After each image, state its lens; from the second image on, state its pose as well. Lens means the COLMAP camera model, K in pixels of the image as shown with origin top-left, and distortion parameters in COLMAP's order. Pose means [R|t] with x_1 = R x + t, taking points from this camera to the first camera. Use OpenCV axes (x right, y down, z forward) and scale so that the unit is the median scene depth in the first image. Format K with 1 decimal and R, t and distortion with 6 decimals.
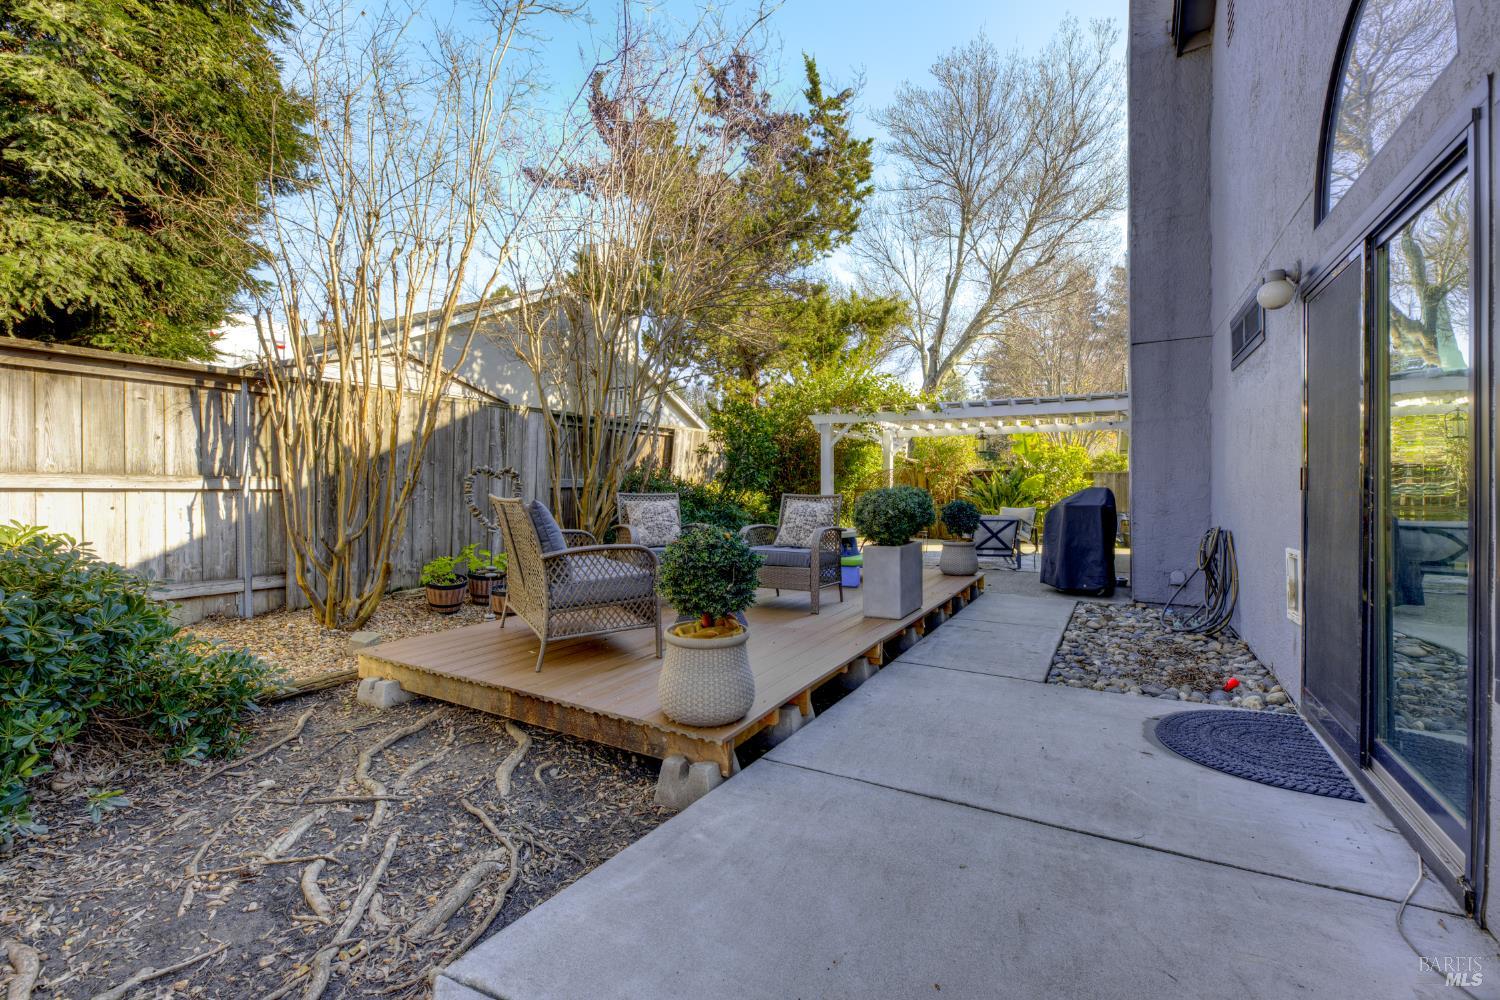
lens RADIAL K [[665.8, 0, 765.7], [0, 665.8, 493.4], [0, 0, 1]] dist [0.003109, -0.003072]
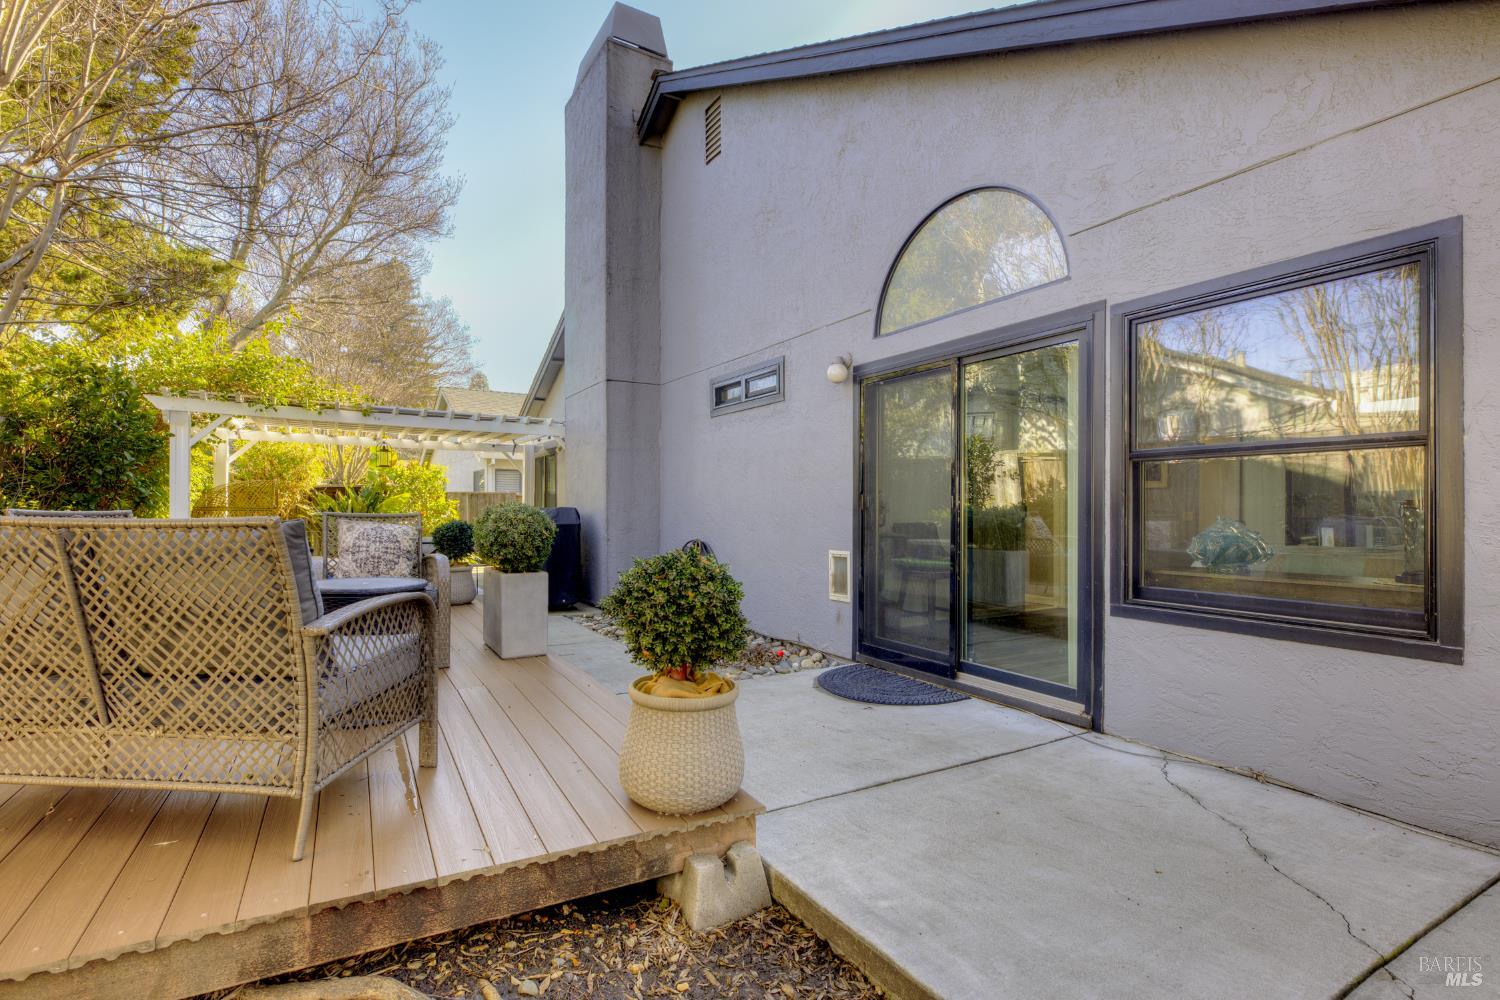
lens RADIAL K [[665.8, 0, 757.3], [0, 665.8, 508.8], [0, 0, 1]] dist [0.003109, -0.003072]
pose [[0.522482, 0.007488, 0.852618, -0.735250], [-0.000893, 0.999966, -0.008235, 0.005558], [-0.852650, 0.003541, 0.522470, 0.541010]]
